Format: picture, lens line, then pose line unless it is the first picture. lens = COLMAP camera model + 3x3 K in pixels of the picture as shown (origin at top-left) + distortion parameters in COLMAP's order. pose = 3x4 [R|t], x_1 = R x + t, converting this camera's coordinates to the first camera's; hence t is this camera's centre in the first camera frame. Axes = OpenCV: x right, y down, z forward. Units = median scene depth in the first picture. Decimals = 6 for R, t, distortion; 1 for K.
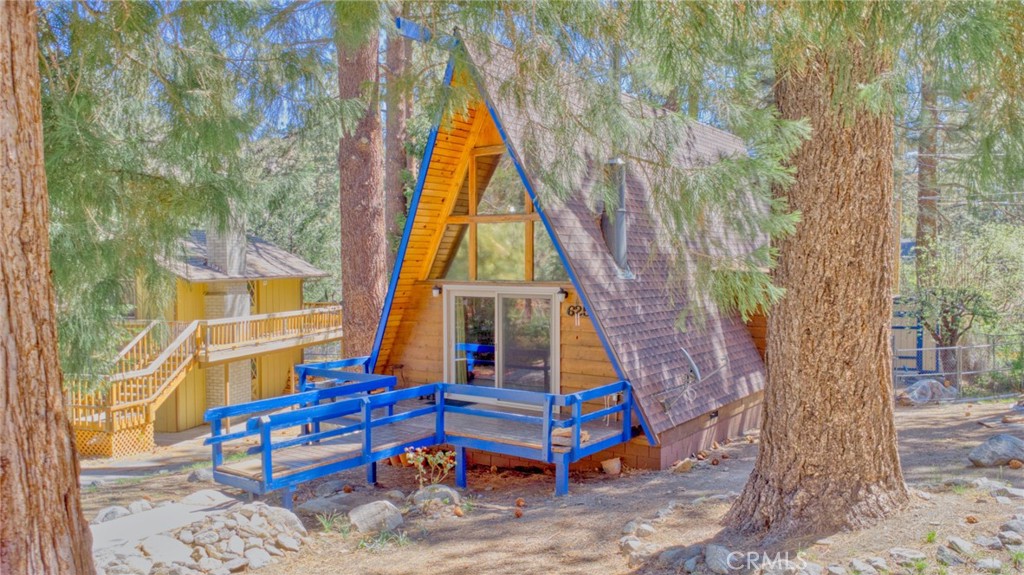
lens RADIAL K [[787.9, 0, 512.0], [0, 787.9, 286.1], [0, 0, 1]] dist [-0.018644, 0.002148]
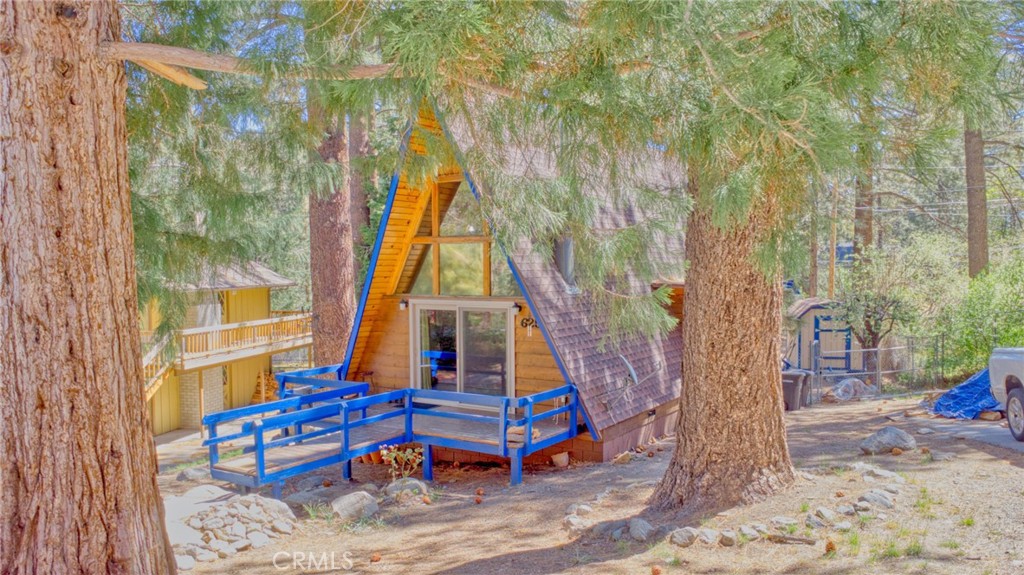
lens RADIAL K [[763.4, 0, 509.8], [0, 763.4, 308.2], [0, 0, 1]] dist [-0.011700, -0.001445]
pose [[0.998747, -0.007425, 0.049493, 0.000478], [0.006305, 0.999721, 0.022749, -0.016425], [-0.049648, -0.022408, 0.998515, -0.098857]]
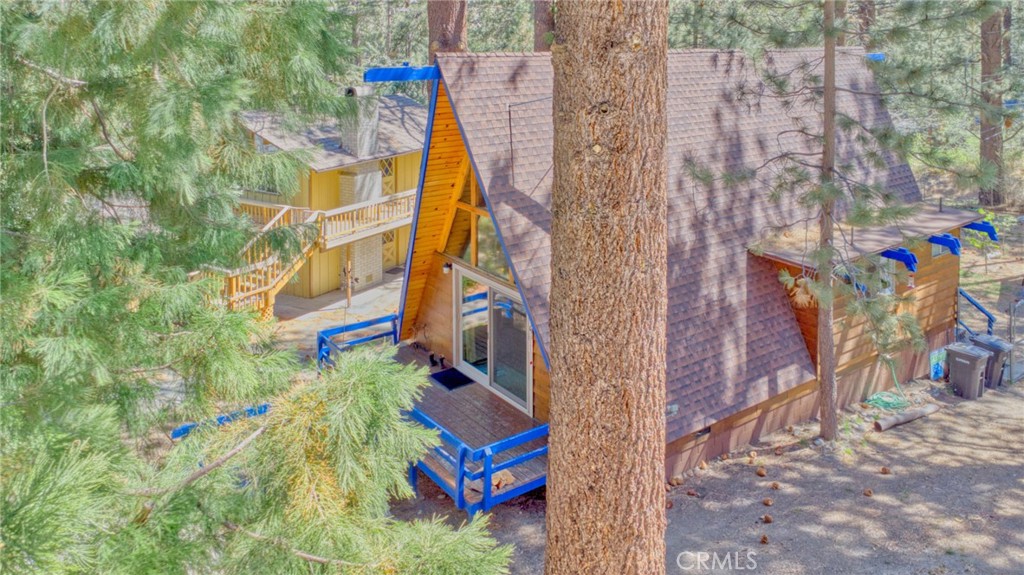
lens RADIAL K [[787.9, 0, 457.0], [0, 787.9, 117.1], [0, 0, 1]] dist [-0.018644, 0.002148]
pose [[0.951887, 0.027301, -0.305231, 0.311051], [-0.022465, 0.999560, 0.019345, -0.287864], [0.305625, -0.011557, 0.952082, -0.002450]]
